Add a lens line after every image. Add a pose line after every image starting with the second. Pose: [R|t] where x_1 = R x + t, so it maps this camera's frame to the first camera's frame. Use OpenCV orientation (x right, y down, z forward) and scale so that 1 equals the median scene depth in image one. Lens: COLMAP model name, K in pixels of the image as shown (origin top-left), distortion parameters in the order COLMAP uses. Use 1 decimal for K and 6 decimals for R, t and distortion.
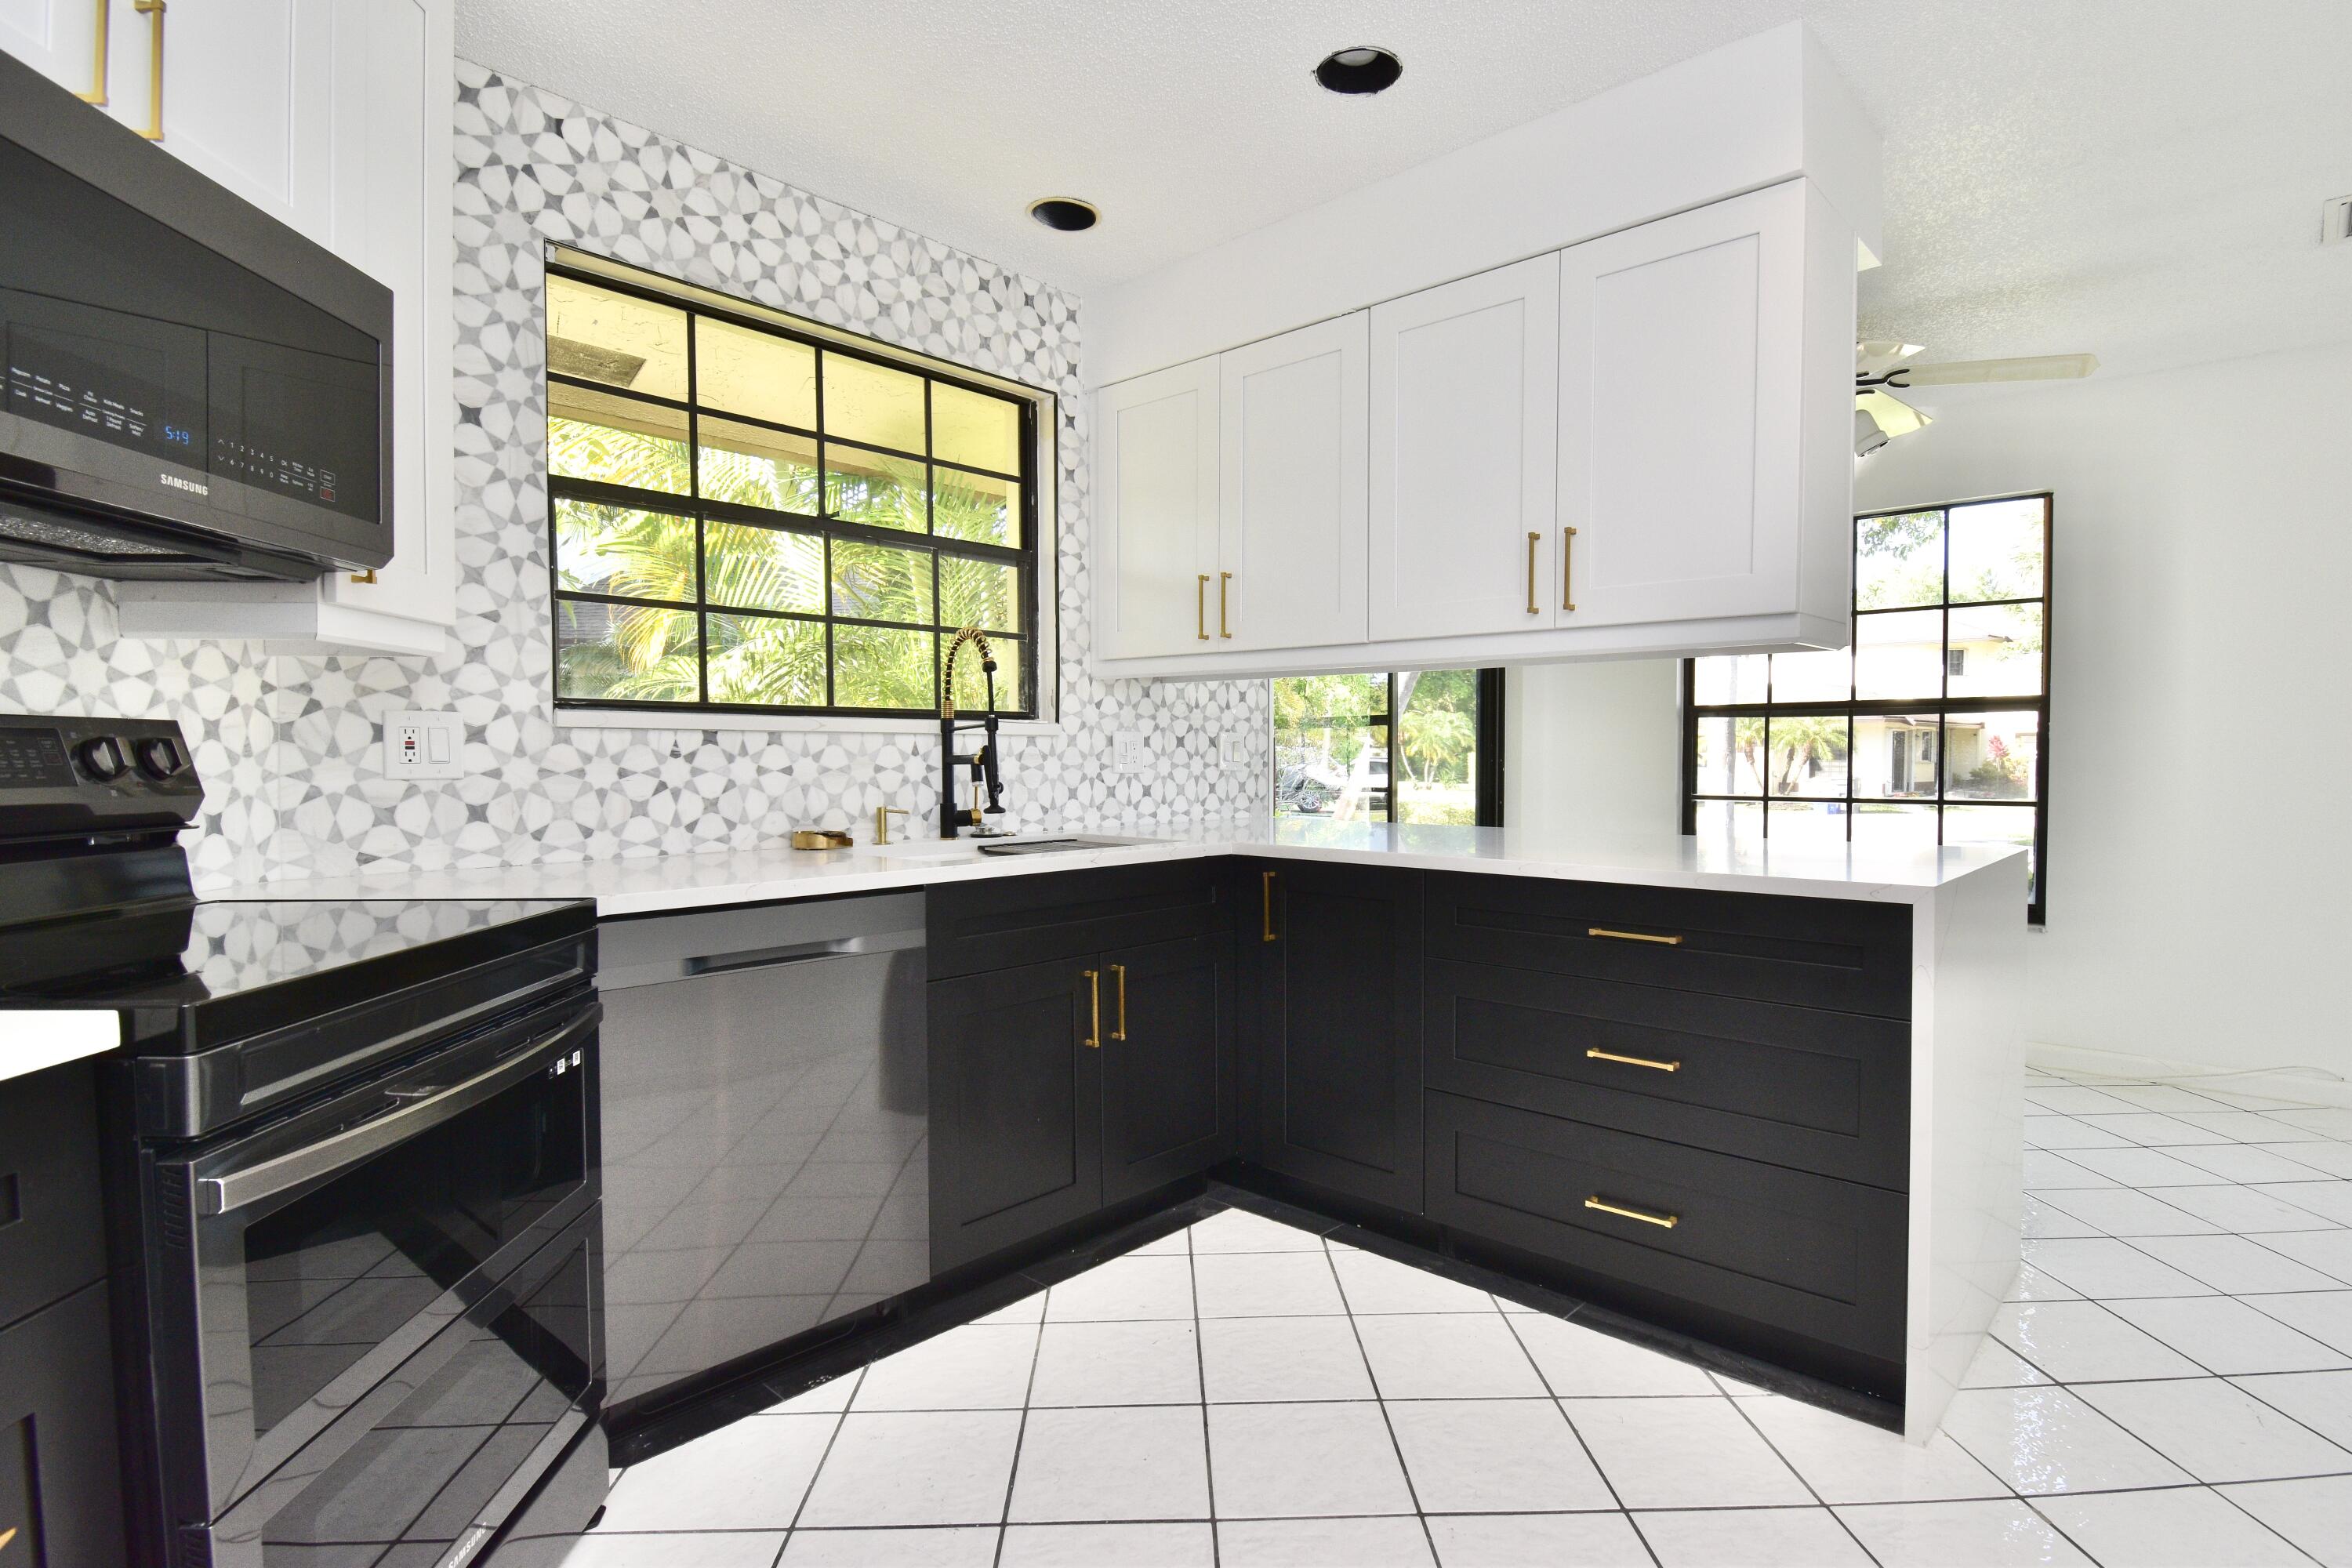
lens RADIAL K [[1174.3, 0, 1187.8], [0, 1174.3, 794.8], [0, 0, 1]] dist [0.002019, -0.000444]
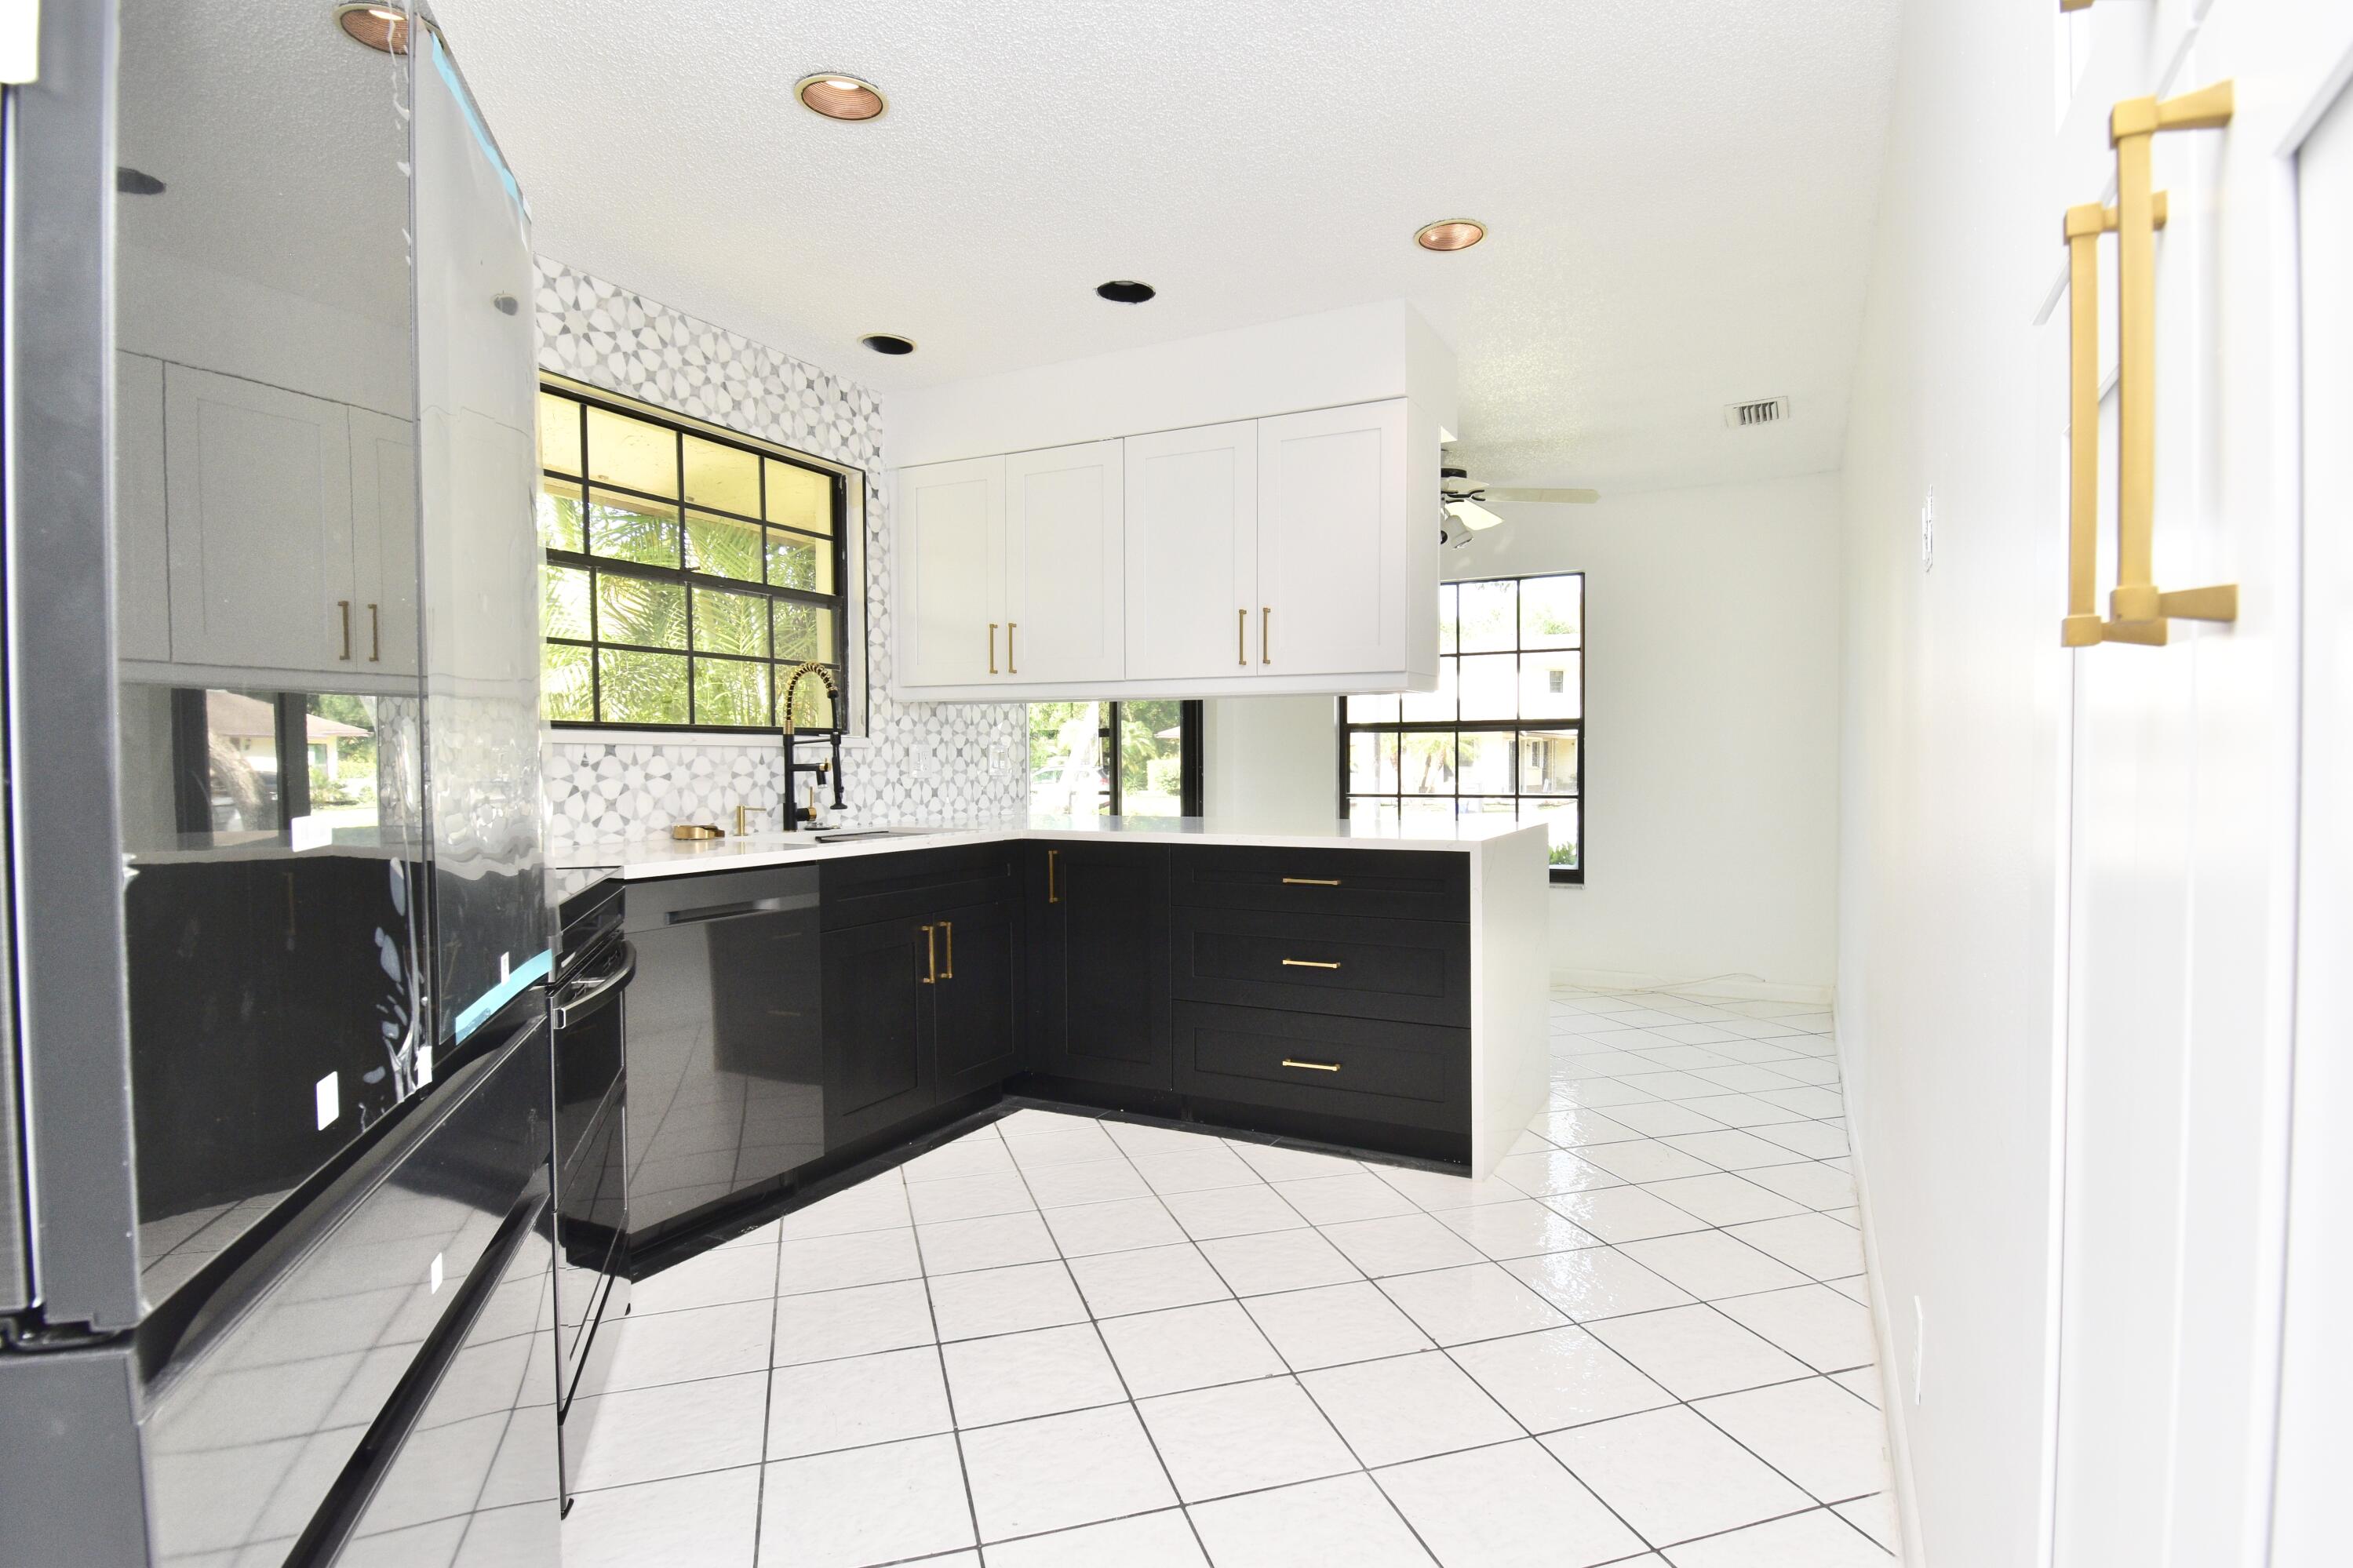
lens RADIAL K [[1174.6, 0, 1188.3], [0, 1174.6, 794.8], [0, 0, 1]] dist [0.002019, -0.000444]
pose [[0.963664, -0.010578, 0.266908, -0.132245], [0.012513, 0.999906, -0.005552, 0.011224], [-0.266824, 0.008691, 0.963706, -0.314214]]
